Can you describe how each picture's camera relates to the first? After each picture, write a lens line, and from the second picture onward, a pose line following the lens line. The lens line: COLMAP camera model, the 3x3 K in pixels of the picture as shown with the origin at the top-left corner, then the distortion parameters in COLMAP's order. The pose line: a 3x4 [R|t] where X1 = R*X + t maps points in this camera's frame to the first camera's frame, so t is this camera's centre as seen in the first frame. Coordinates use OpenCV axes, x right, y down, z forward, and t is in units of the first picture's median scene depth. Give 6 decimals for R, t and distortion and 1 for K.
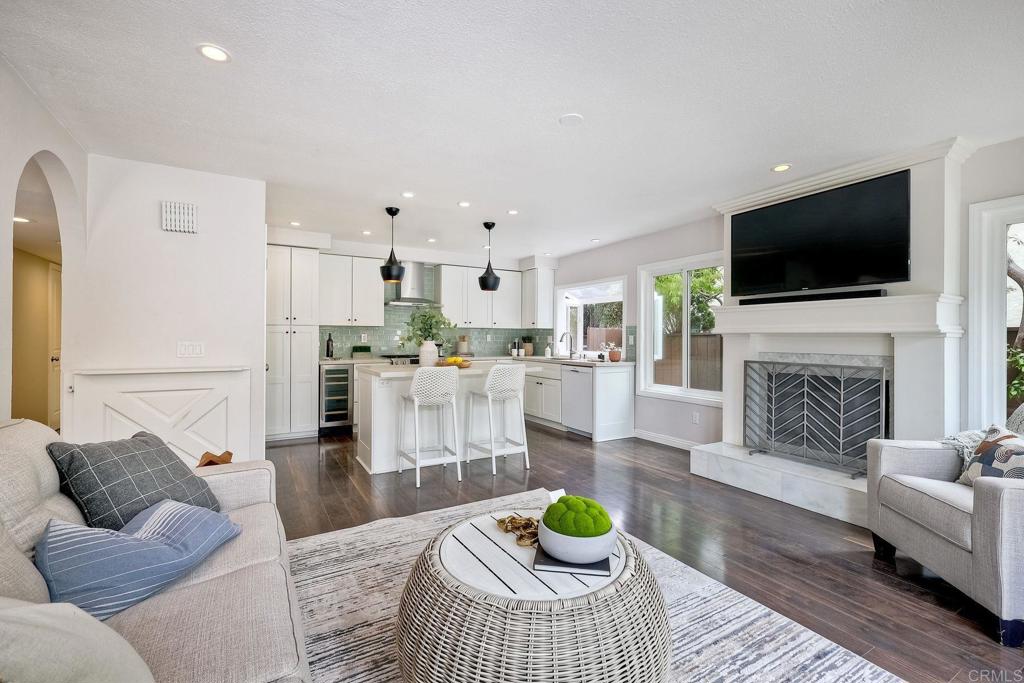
lens RADIAL K [[452.4, 0, 512.6], [0, 452.4, 339.4], [0, 0, 1]] dist [0.007200, -0.000300]
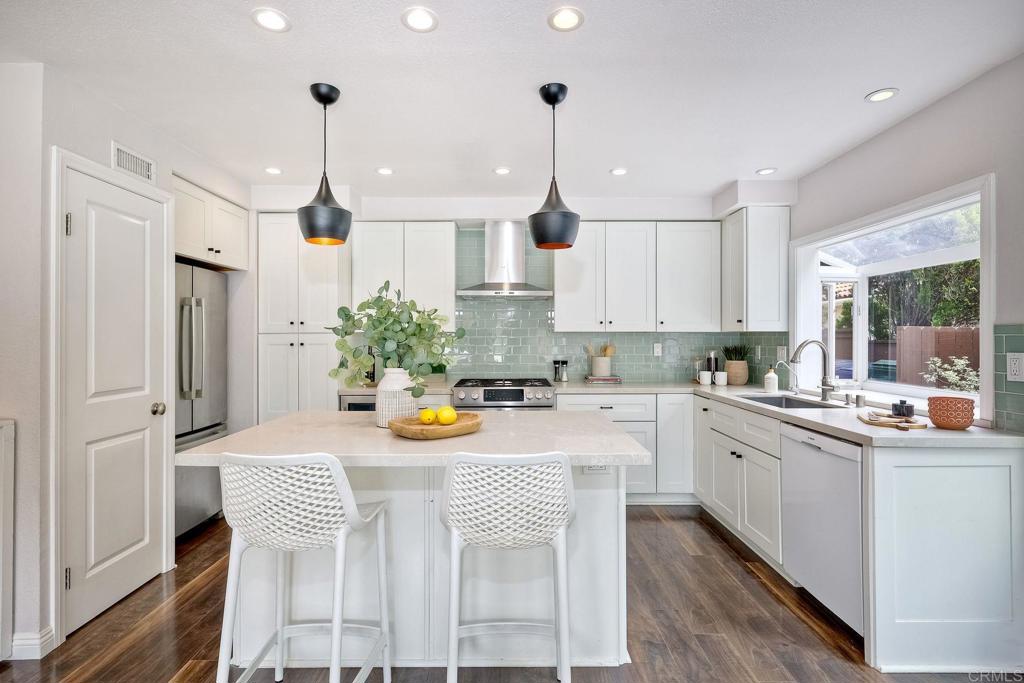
lens RADIAL K [[501.0, 0, 510.4], [0, 501.0, 338.2], [0, 0, 1]] dist [0.000190, -0.000614]
pose [[0.860949, -0.005790, -0.508658, 0.107457], [0.002367, 0.999970, -0.007377, -0.013677], [0.508685, 0.005148, 0.860937, 0.409886]]
